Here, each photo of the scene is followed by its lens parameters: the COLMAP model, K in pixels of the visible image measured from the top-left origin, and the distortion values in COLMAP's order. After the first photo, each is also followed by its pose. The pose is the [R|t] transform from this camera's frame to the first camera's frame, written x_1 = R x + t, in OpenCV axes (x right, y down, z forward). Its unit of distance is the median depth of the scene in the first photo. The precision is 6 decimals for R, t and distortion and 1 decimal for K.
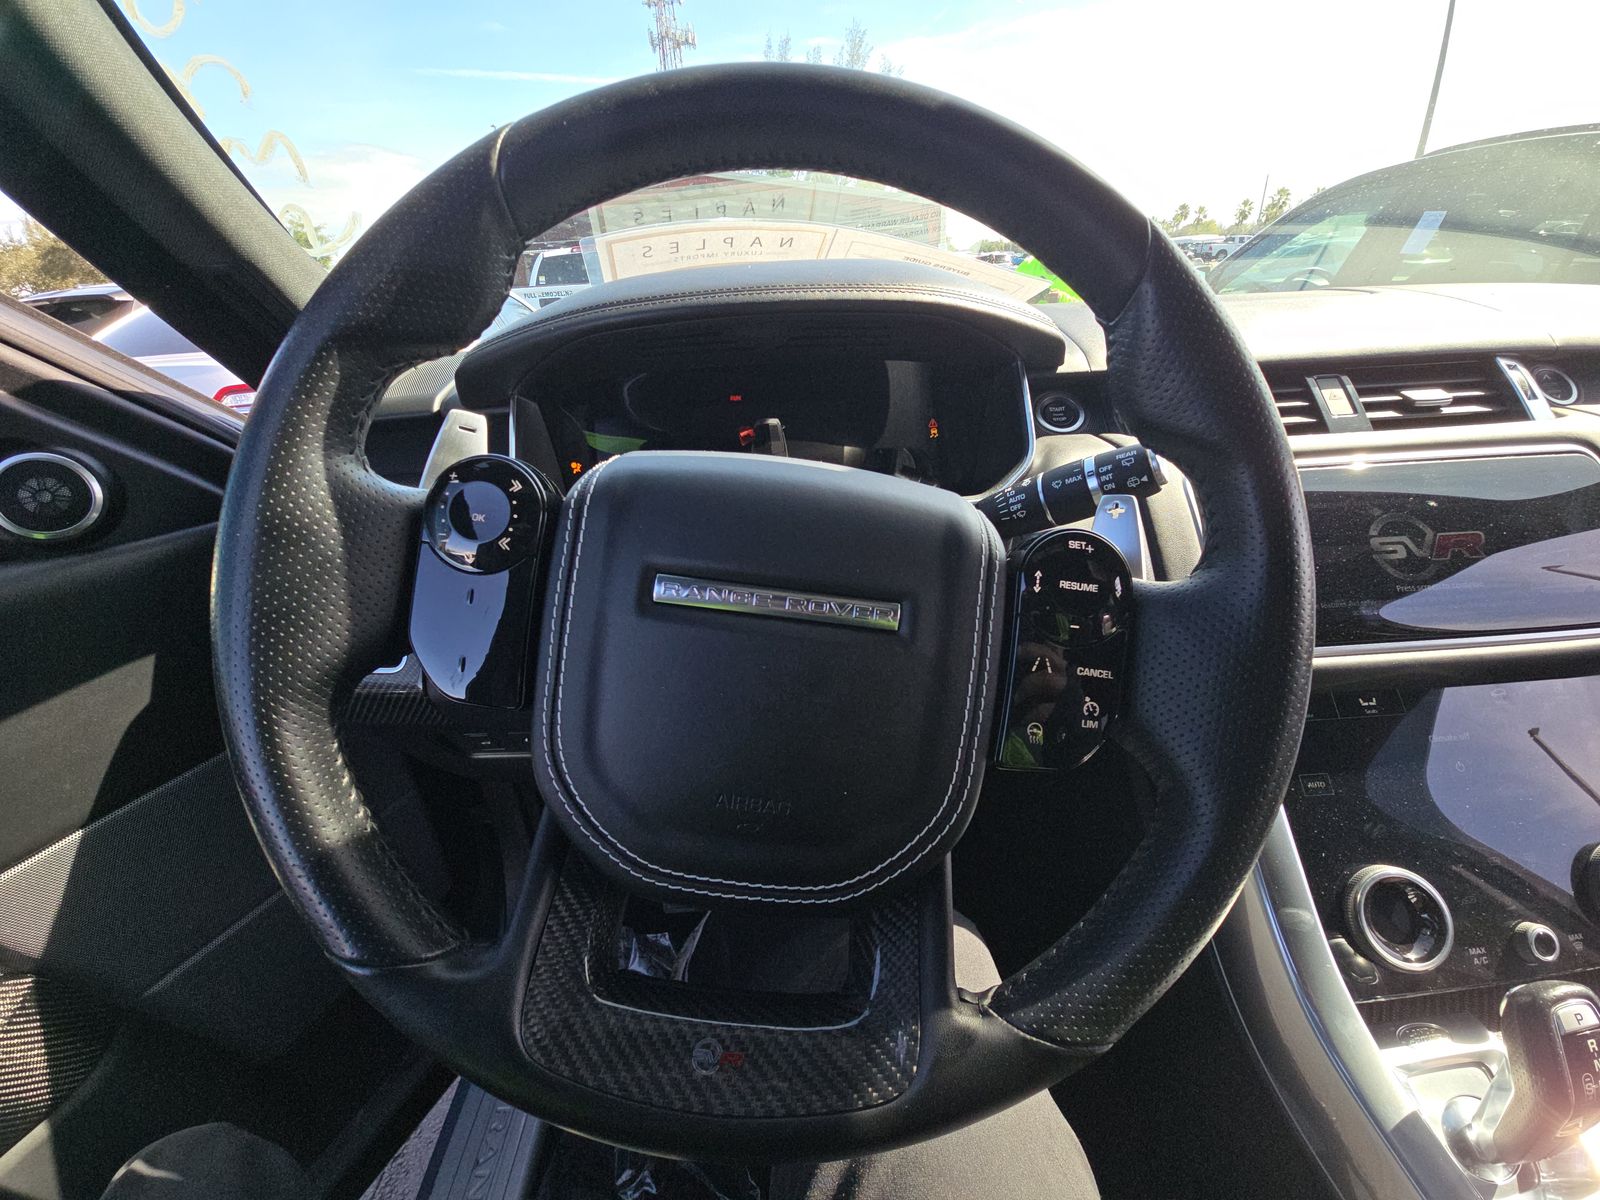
lens RADIAL K [[639.0, 0, 791.1], [0, 639.0, 601.0], [0, 0, 1]] dist [-0.064188, 0.023608]
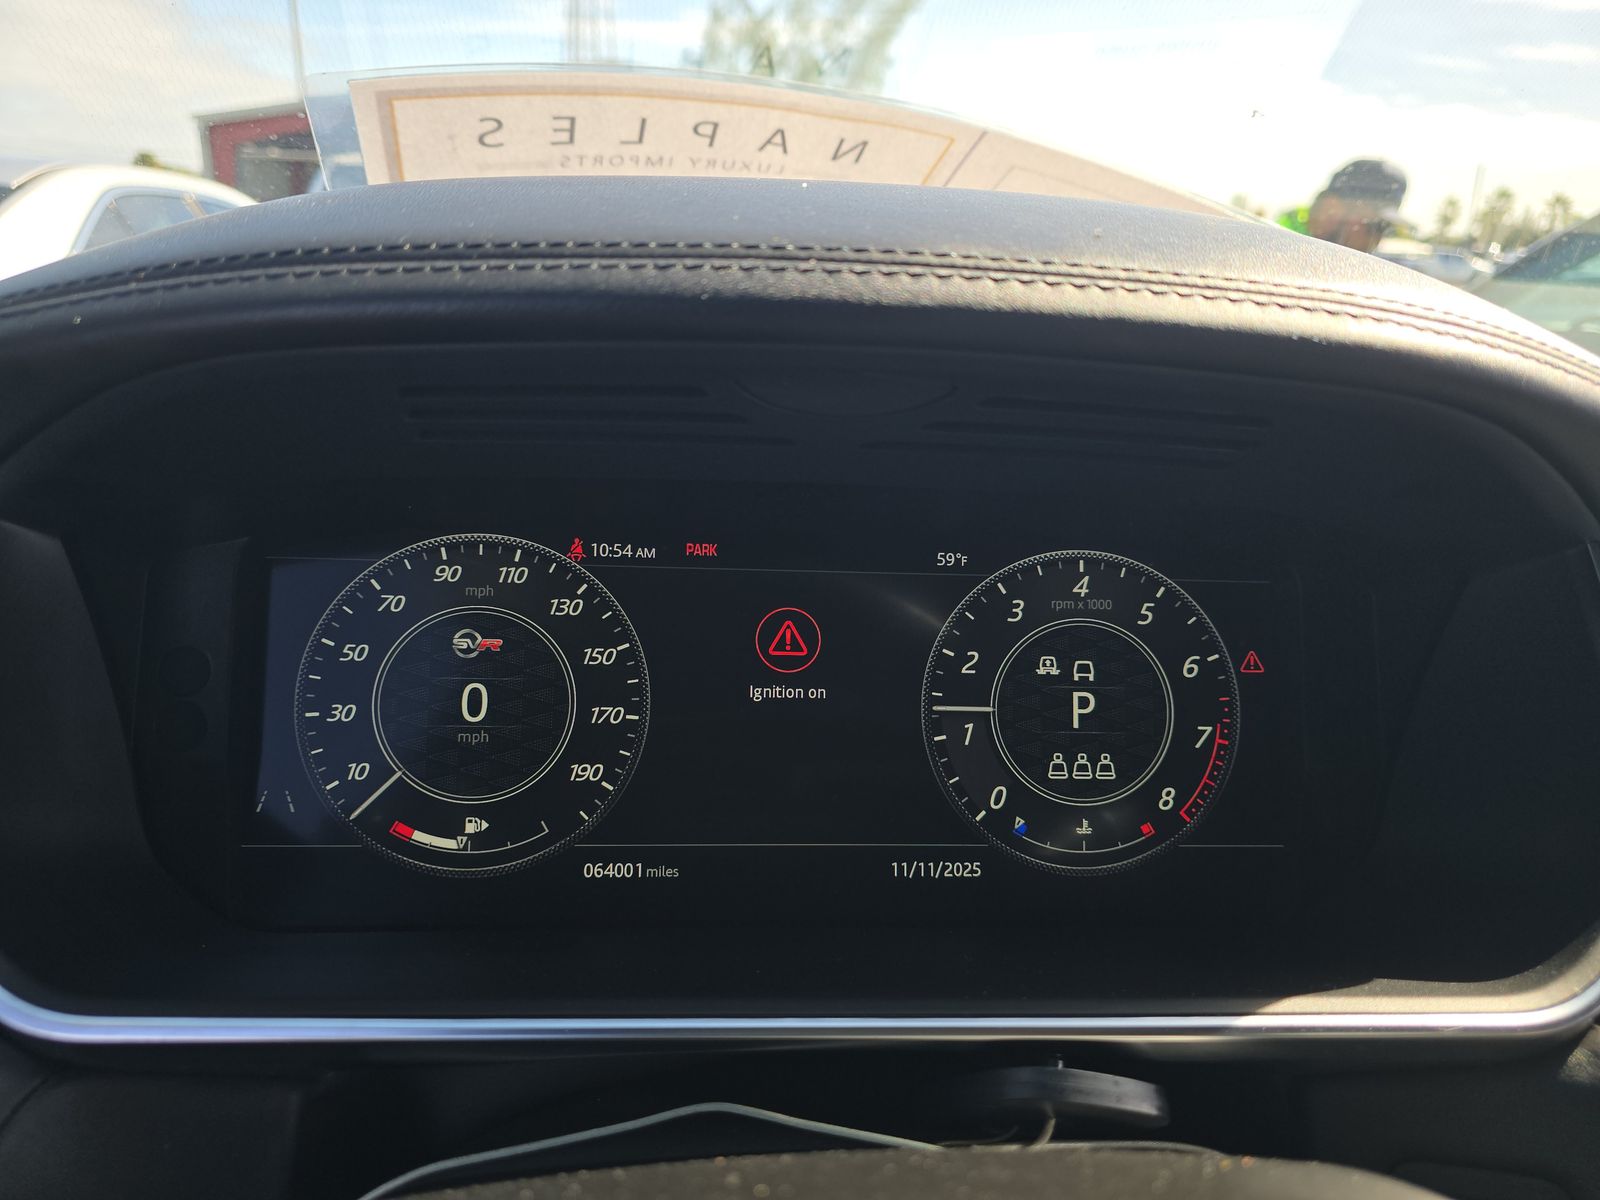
lens RADIAL K [[1094.0, 0, 800.0], [0, 1094.0, 600.0], [0, 0, 1]] dist [-0.058683, -0.003968]
pose [[0.994144, 0.077467, 0.075340, -0.092729], [-0.064630, 0.985001, -0.159988, -0.245665], [-0.086604, 0.154182, 0.984240, 0.506913]]
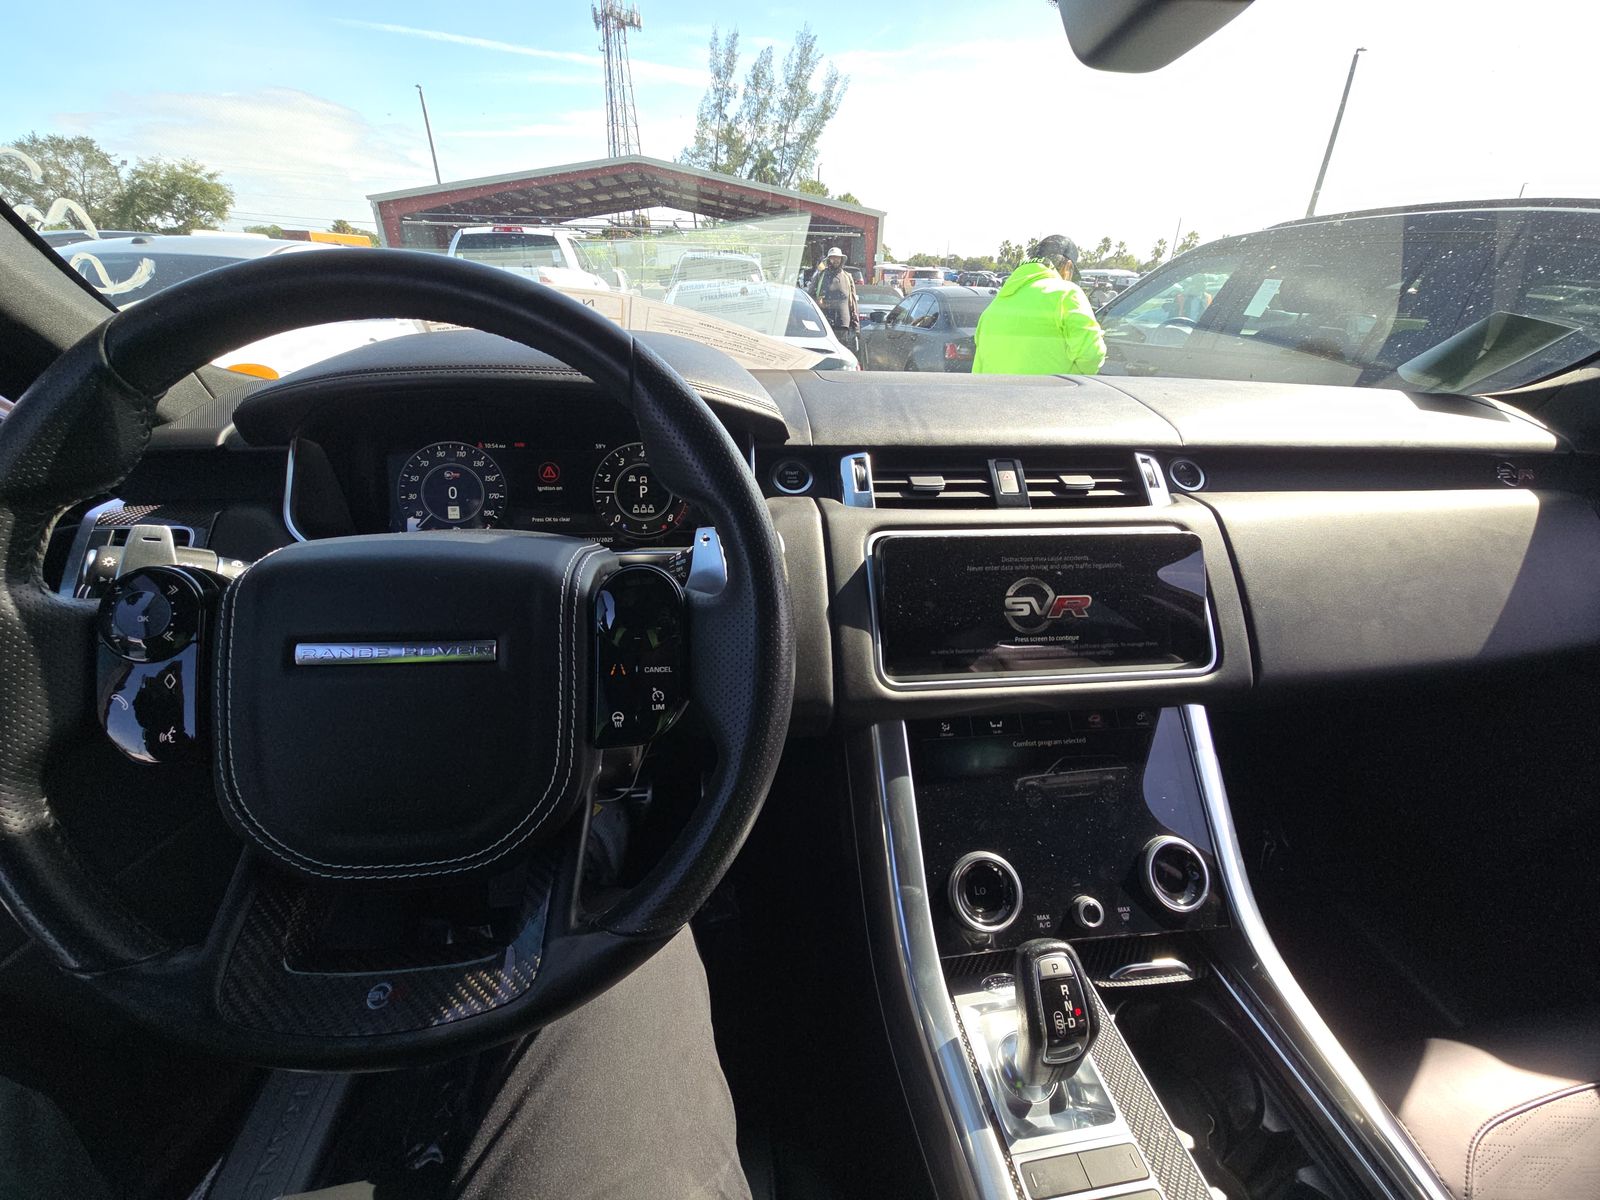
lens RADIAL K [[636.2, 0, 800.0], [0, 636.2, 600.0], [0, 0, 1]] dist [-0.030335, -0.000051]
pose [[0.992217, 0.031742, 0.120409, 0.333555], [-0.031563, 0.999496, -0.003388, -0.071498], [-0.120455, -0.000439, 0.992719, -0.202098]]
